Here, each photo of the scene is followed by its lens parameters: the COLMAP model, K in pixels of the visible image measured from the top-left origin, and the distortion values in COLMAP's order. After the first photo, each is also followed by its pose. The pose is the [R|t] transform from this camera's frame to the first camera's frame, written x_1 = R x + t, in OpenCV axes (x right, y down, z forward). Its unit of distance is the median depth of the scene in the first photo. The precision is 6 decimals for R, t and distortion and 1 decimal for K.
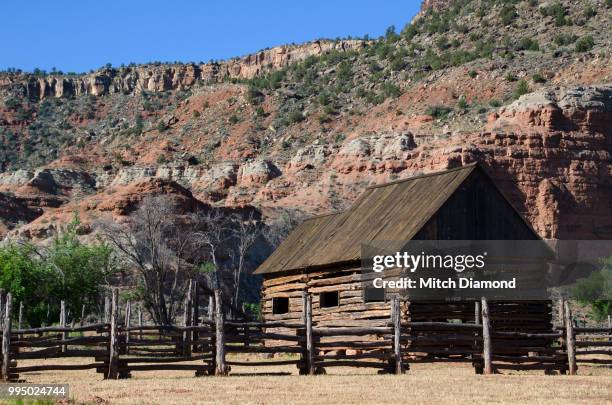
lens RADIAL K [[2249.9, 0, 305.8], [0, 2249.9, 202.1], [0, 0, 1]] dist [1.796798, 0.000000]
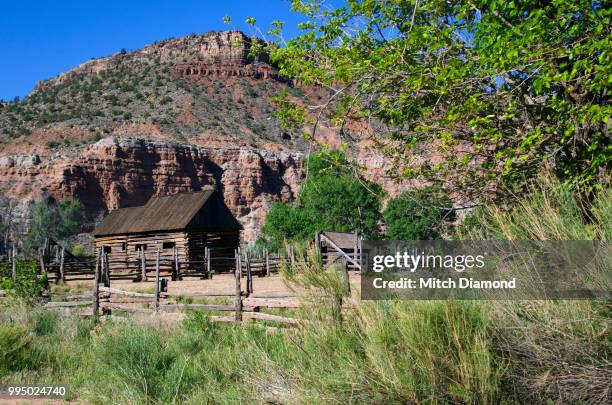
lens RADIAL K [[2249.9, 0, 305.9], [0, 2249.9, 202.5], [0, 0, 1]] dist [1.796798, 0.000000]
pose [[0.804924, 0.002567, 0.593373, -0.942445], [-0.029936, 0.998893, 0.036287, -0.069113], [-0.592623, -0.046971, 0.804109, -0.707597]]
